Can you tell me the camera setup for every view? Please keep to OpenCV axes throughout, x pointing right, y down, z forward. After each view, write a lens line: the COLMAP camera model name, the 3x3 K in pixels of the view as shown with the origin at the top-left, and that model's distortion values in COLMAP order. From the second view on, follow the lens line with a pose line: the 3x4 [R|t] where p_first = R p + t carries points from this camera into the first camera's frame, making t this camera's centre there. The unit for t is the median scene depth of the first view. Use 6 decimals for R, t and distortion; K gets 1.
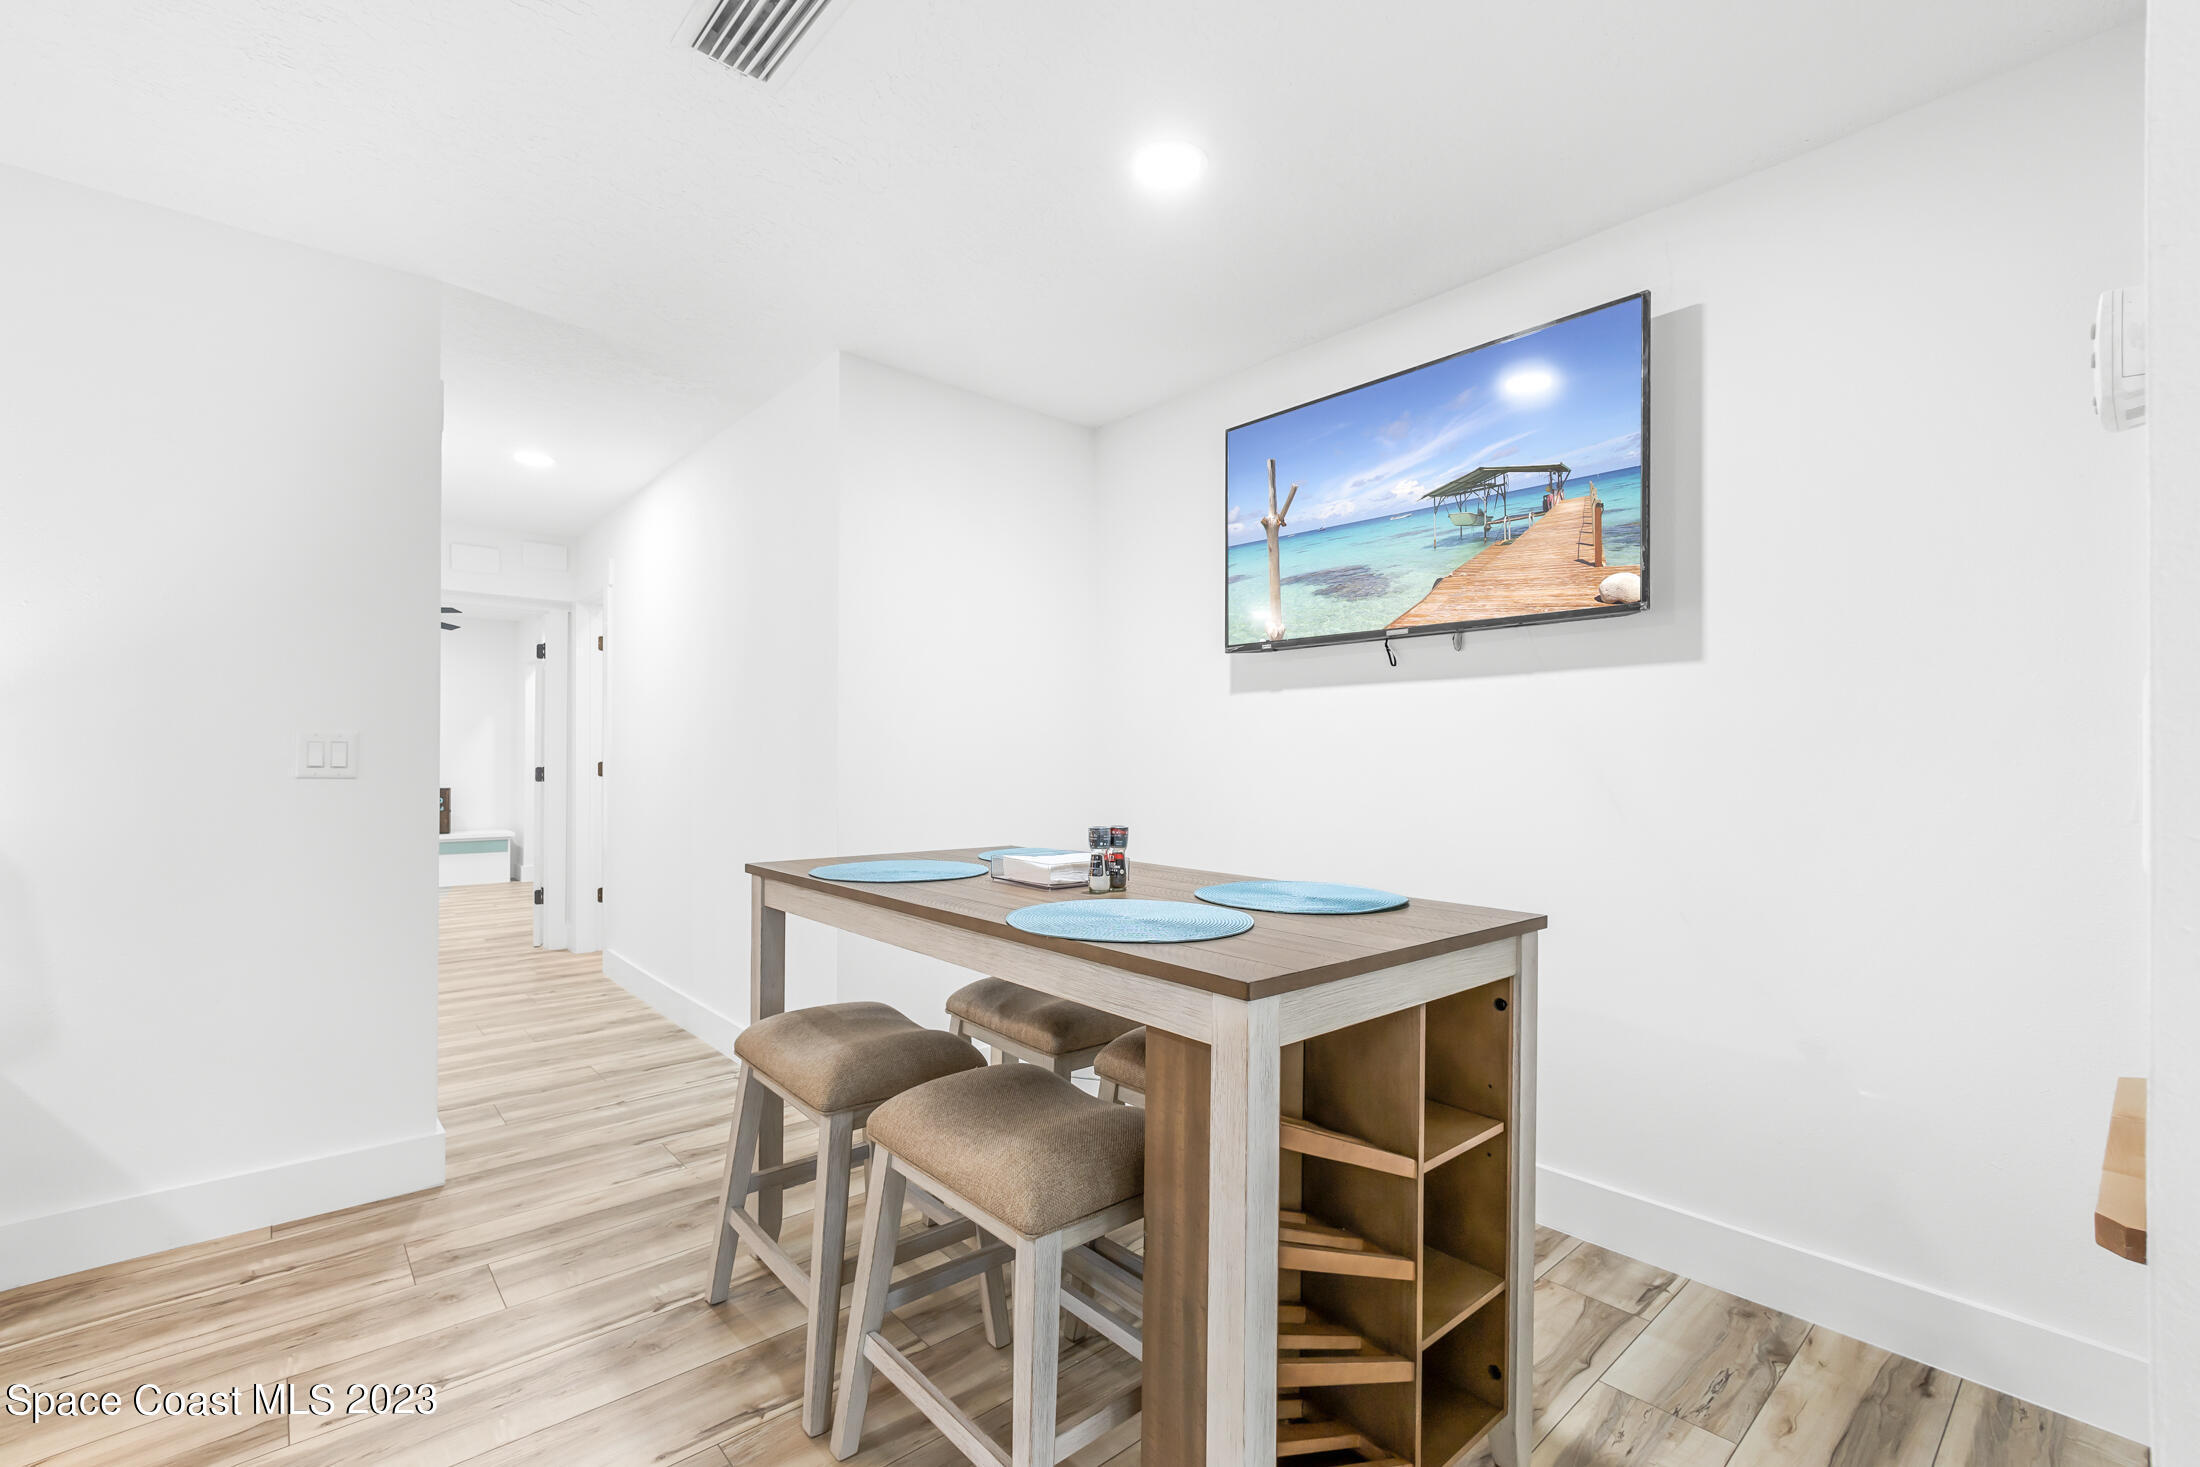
lens RADIAL K [[949.6, 0, 1100.8], [0, 949.6, 742.6], [0, 0, 1]] dist [-0.006063, 0.000083]
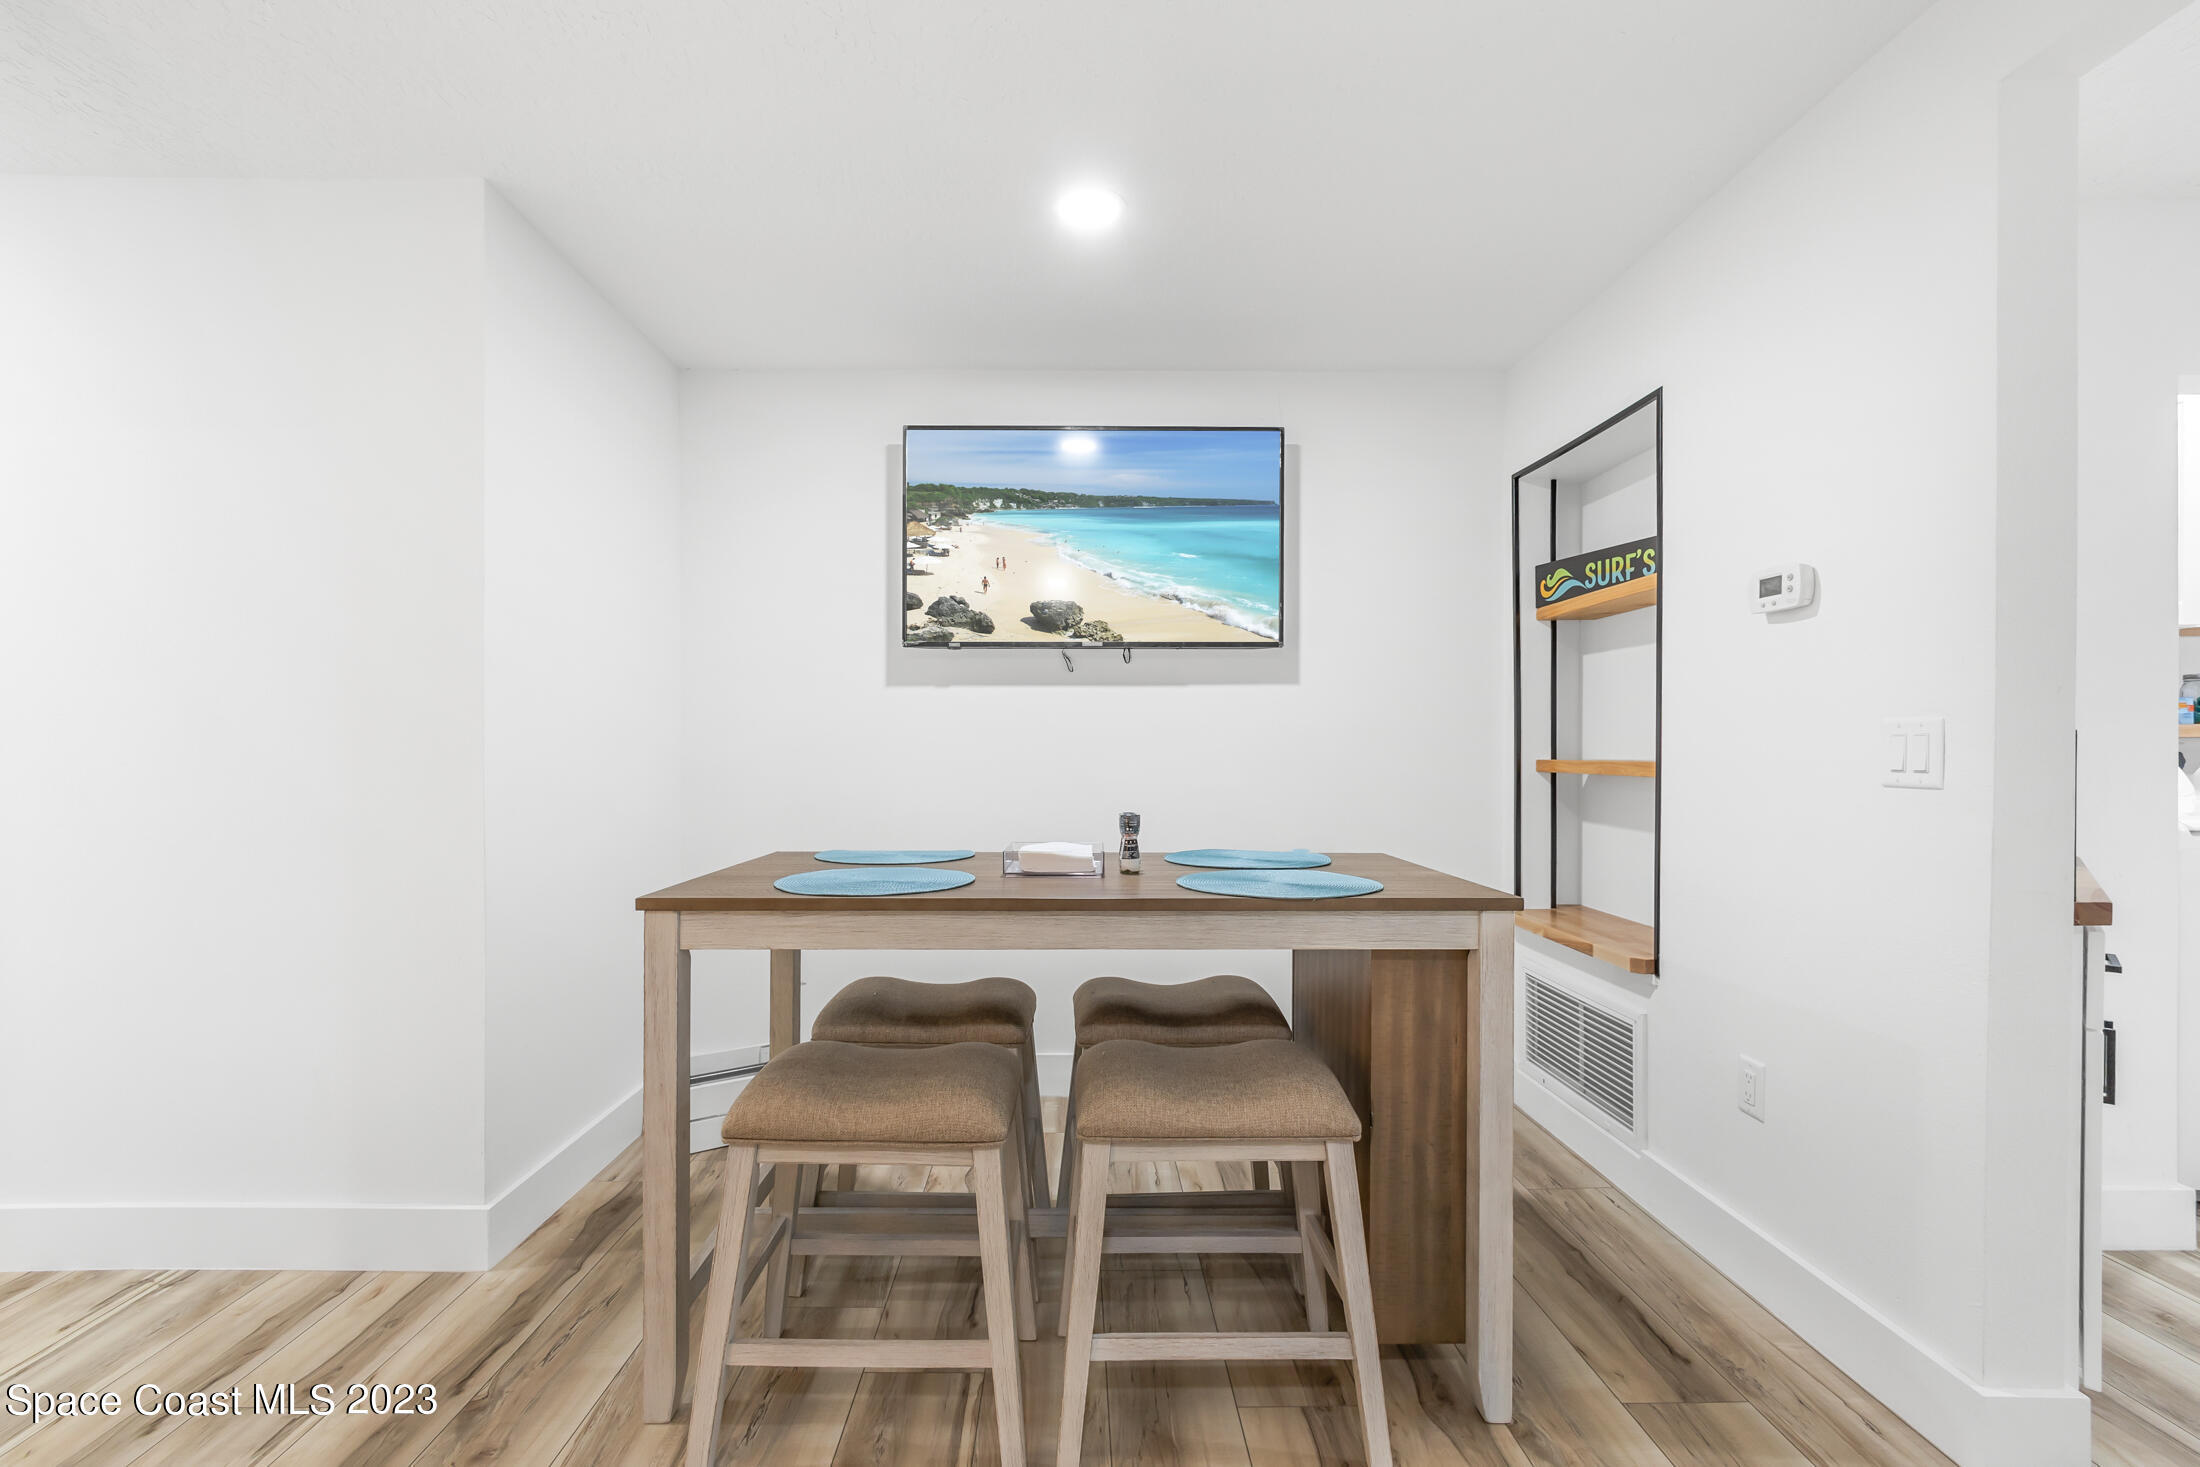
lens RADIAL K [[949.6, 0, 1099.9], [0, 949.6, 742.3], [0, 0, 1]] dist [-0.006063, 0.000083]
pose [[0.654749, 0.001774, 0.755844, -0.701438], [-0.007701, 0.999961, 0.004325, 0.001644], [-0.755807, -0.008653, 0.654737, 0.256716]]
